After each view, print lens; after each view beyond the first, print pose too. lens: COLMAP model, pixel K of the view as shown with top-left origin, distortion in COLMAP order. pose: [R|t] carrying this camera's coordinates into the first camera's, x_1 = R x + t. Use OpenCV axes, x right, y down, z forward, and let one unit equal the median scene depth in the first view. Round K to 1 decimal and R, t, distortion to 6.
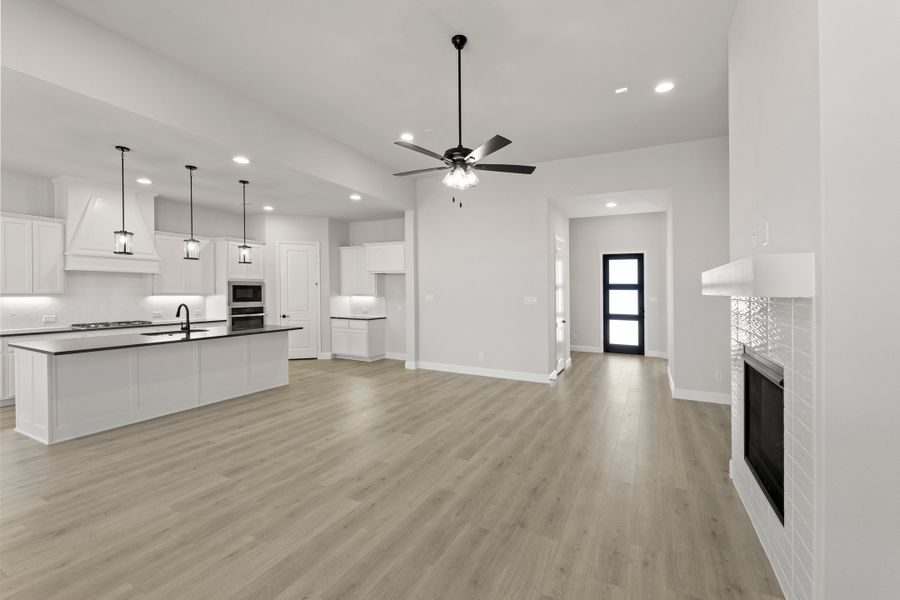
lens RADIAL K [[397.8, 0, 444.8], [0, 397.8, 292.2], [0, 0, 1]] dist [-0.013128, -0.000762]
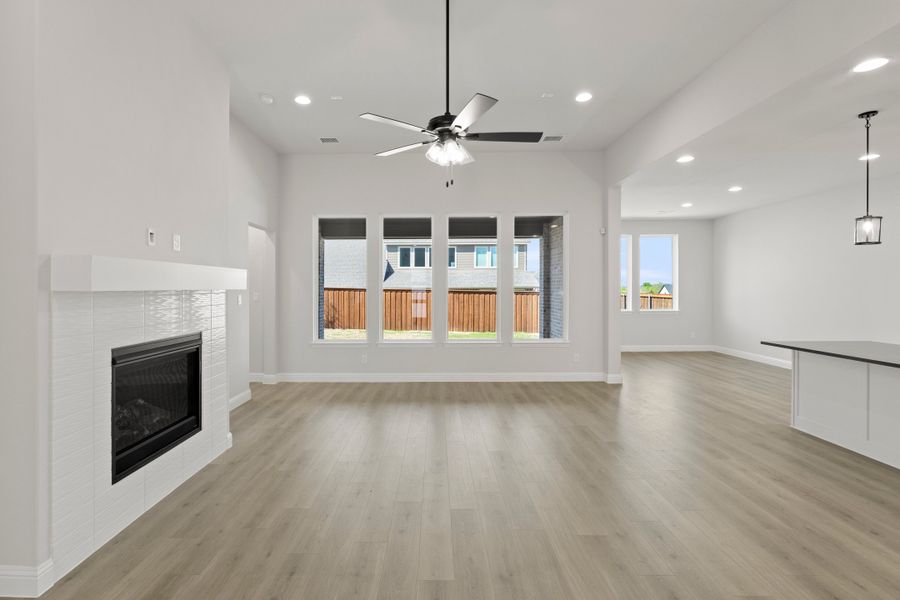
lens RADIAL K [[397.8, 0, 444.7], [0, 397.8, 294.4], [0, 0, 1]] dist [-0.013128, -0.000762]
pose [[-0.874398, 0.003006, -0.485199, 0.385355], [-0.005181, 0.999866, 0.015533, -0.001115], [0.485181, 0.016096, -0.874266, 1.460710]]
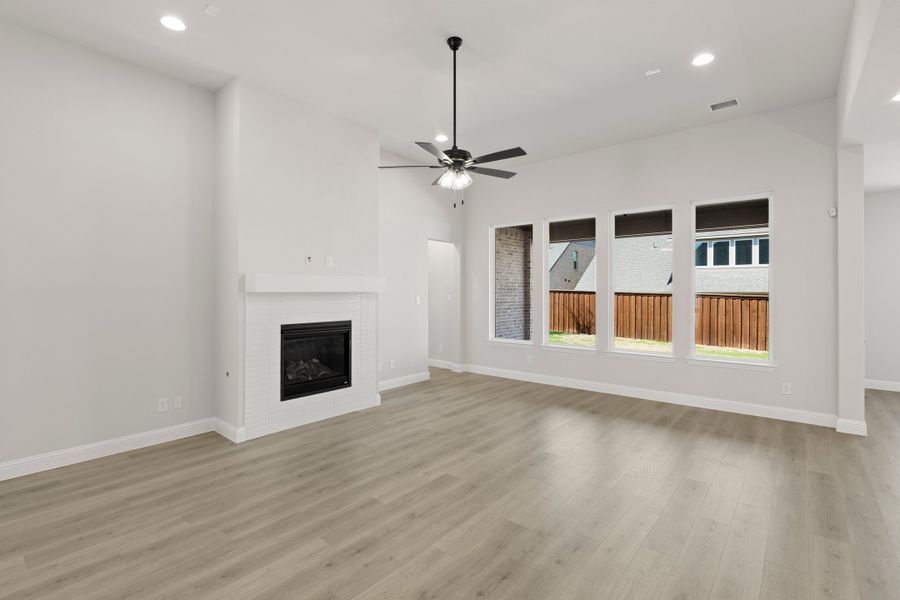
lens RADIAL K [[431.6, 0, 451.5], [0, 431.6, 297.6], [0, 0, 1]] dist [-0.020075, -0.000745]
pose [[-0.983096, -0.013239, 0.182610, -0.117754], [-0.009780, 0.999755, 0.019832, -0.006888], [-0.182828, 0.017711, -0.982985, 1.747100]]
